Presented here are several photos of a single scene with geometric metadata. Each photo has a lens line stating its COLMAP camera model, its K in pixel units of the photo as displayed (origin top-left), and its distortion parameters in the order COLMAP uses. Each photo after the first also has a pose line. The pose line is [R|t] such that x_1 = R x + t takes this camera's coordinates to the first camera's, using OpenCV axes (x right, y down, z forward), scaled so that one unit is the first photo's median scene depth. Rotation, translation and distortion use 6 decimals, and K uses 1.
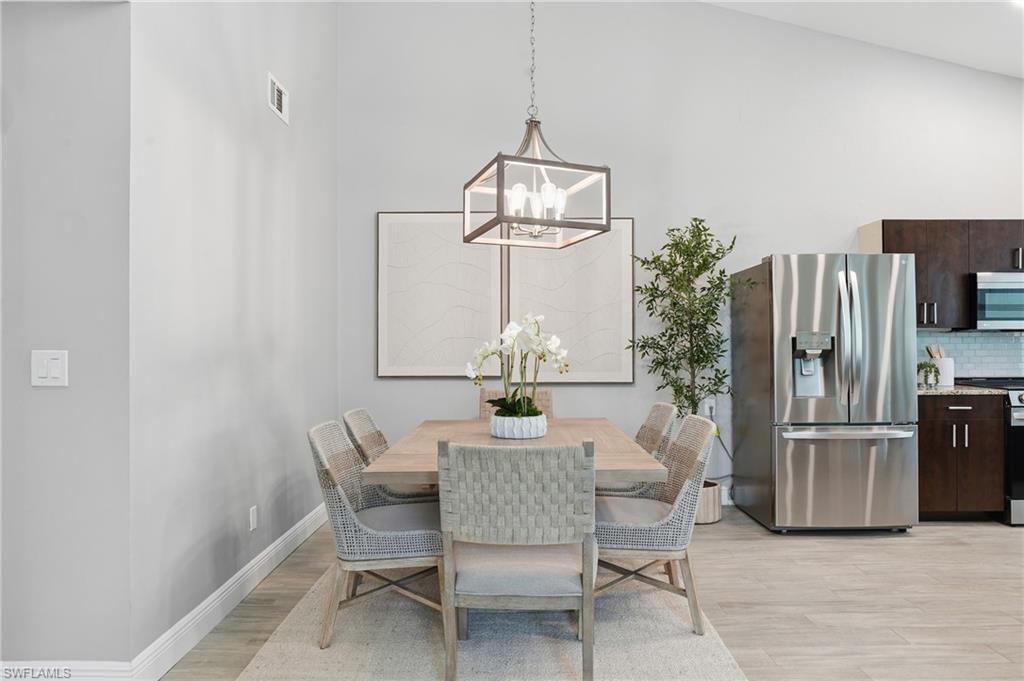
lens RADIAL K [[624.6, 0, 512.0], [0, 624.6, 340.5], [0, 0, 1]] dist [-0.031802, 0.004052]
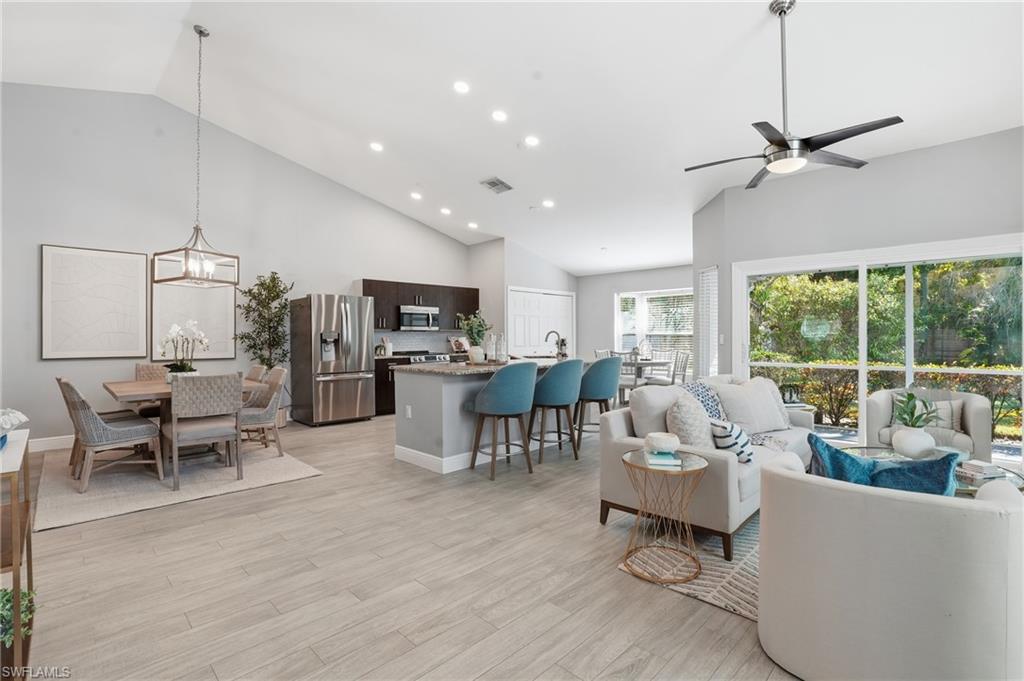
lens RADIAL K [[477.5, 0, 505.0], [0, 477.5, 338.0], [0, 0, 1]] dist [-0.058554, 0.021387]
pose [[0.712463, -0.001665, 0.701708, -0.222885], [-0.000274, 0.999996, 0.002651, 0.006487], [-0.701710, -0.002081, 0.712460, -0.564192]]
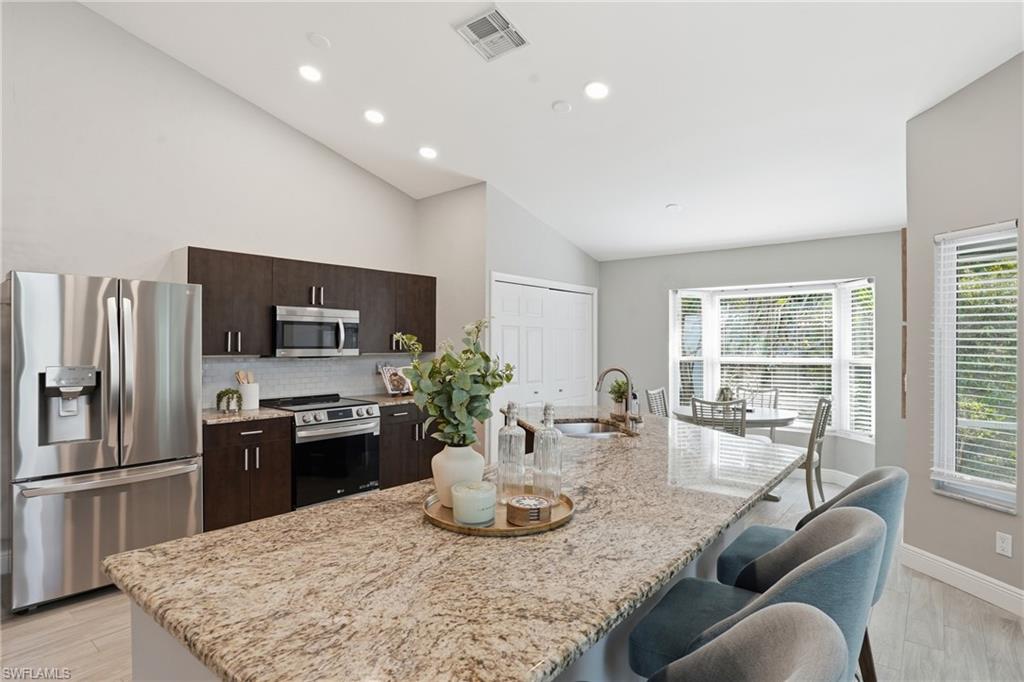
lens RADIAL K [[542.3, 0, 512.0], [0, 542.3, 341.0], [0, 0, 1]] dist [-0.037640, 0.001865]
pose [[0.630132, 0.009417, 0.776431, 0.281278], [-0.005353, 0.999955, -0.007783, -0.043203], [-0.776470, 0.000748, 0.630154, 0.060498]]
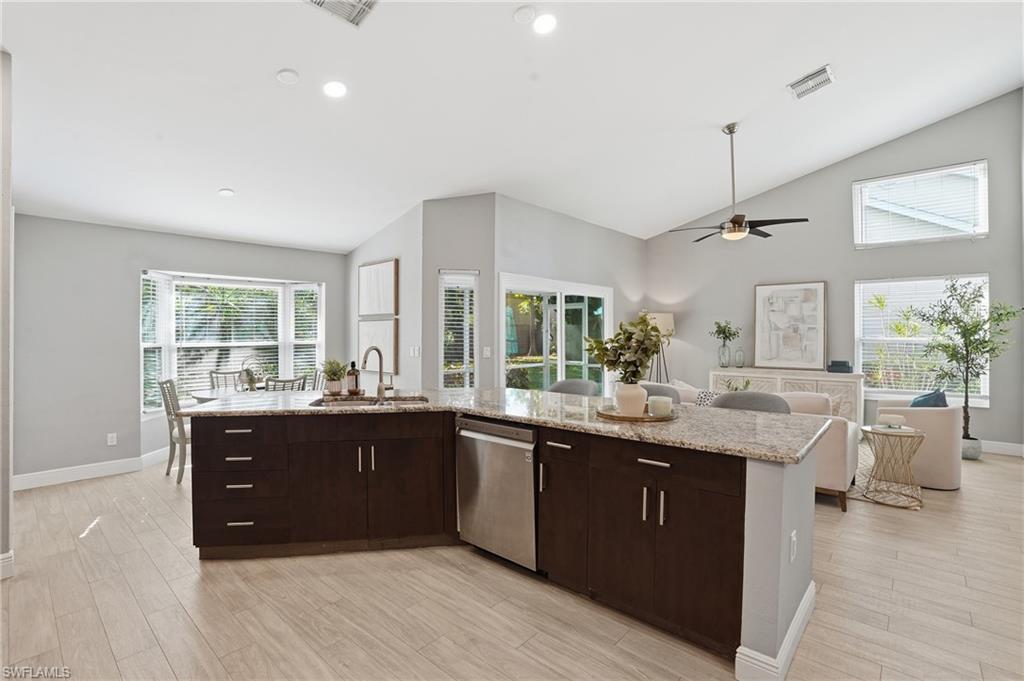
lens RADIAL K [[467.9, 0, 509.1], [0, 467.9, 334.8], [0, 0, 1]] dist [-0.061842, 0.017665]
pose [[-0.744020, 0.004419, 0.668142, 0.297467], [0.004836, 0.999988, -0.001229, -0.030455], [-0.668140, 0.002317, -0.744032, 0.887926]]
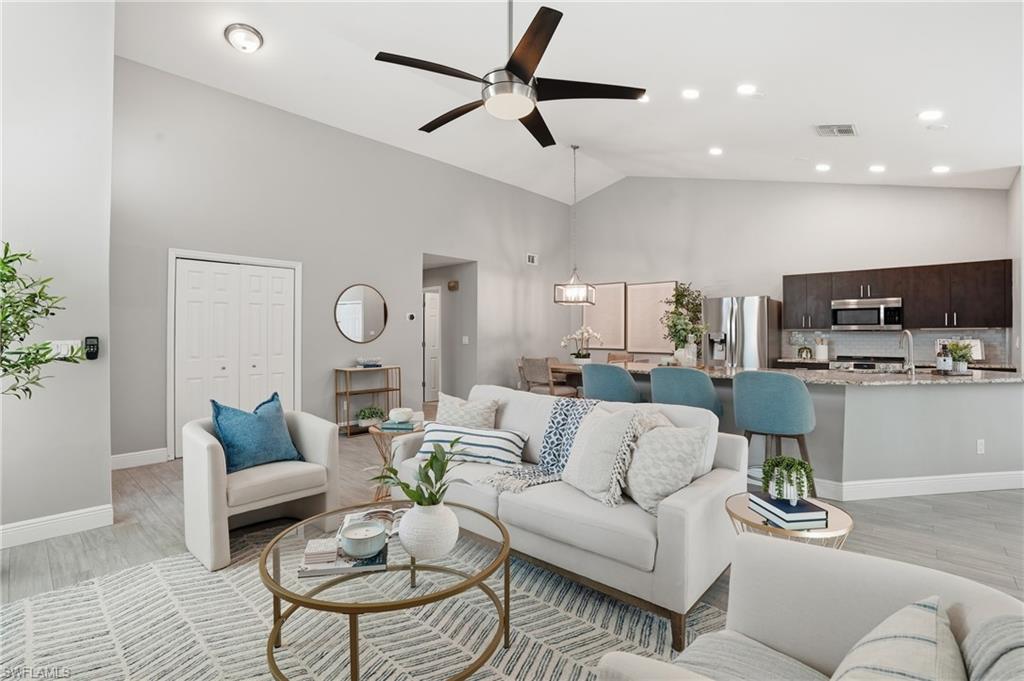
lens RADIAL K [[467.9, 0, 509.1], [0, 467.9, 334.8], [0, 0, 1]] dist [-0.061842, 0.017665]
pose [[0.740293, 0.004257, -0.672271, 1.003885], [-0.003400, 0.999991, 0.002589, -0.003257], [0.672276, 0.000369, 0.740301, -0.755579]]
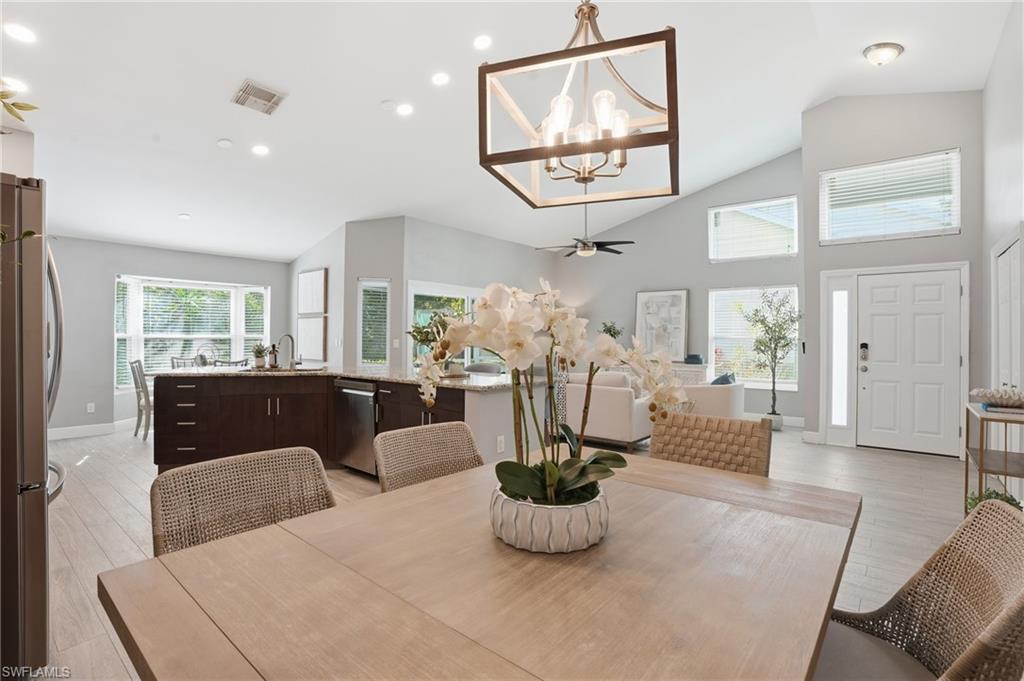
lens RADIAL K [[477.5, 0, 505.0], [0, 477.5, 338.0], [0, 0, 1]] dist [-0.058554, 0.021387]
pose [[-0.764051, -0.000009, 0.645155, -0.140216], [-0.003917, 0.999982, -0.004626, 0.002532], [-0.645143, -0.006061, -0.764037, 0.982595]]
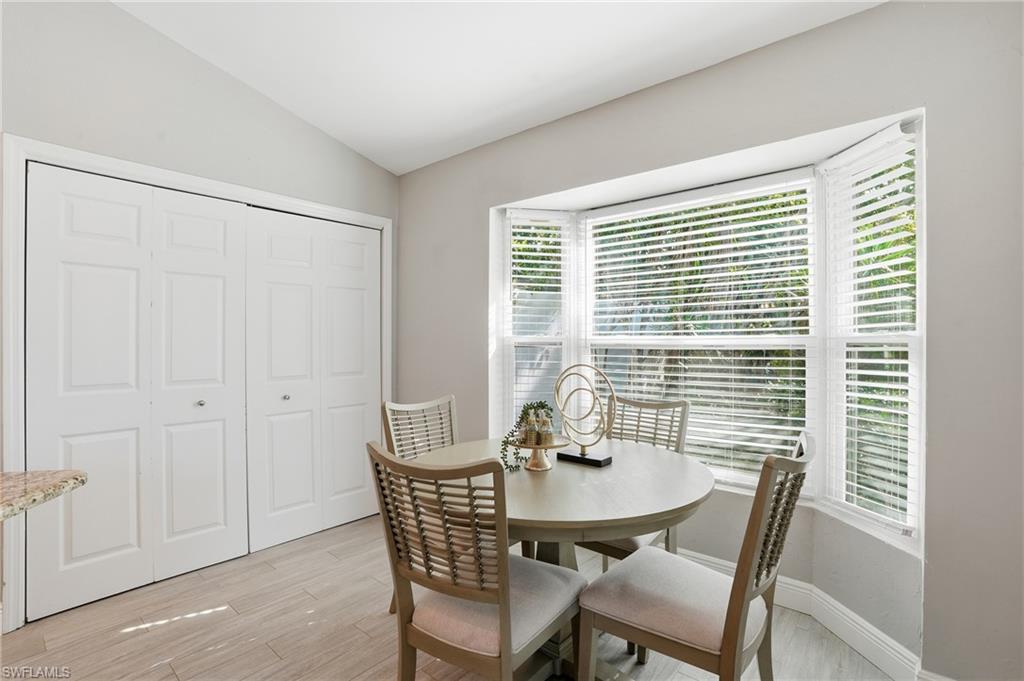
lens RADIAL K [[477.5, 0, 505.0], [0, 477.5, 338.0], [0, 0, 1]] dist [-0.058554, 0.021387]
pose [[0.654641, 0.007791, 0.755900, 1.195976], [-0.005689, 0.999969, -0.005379, -0.006185], [-0.755919, -0.000779, 0.654665, 0.193272]]
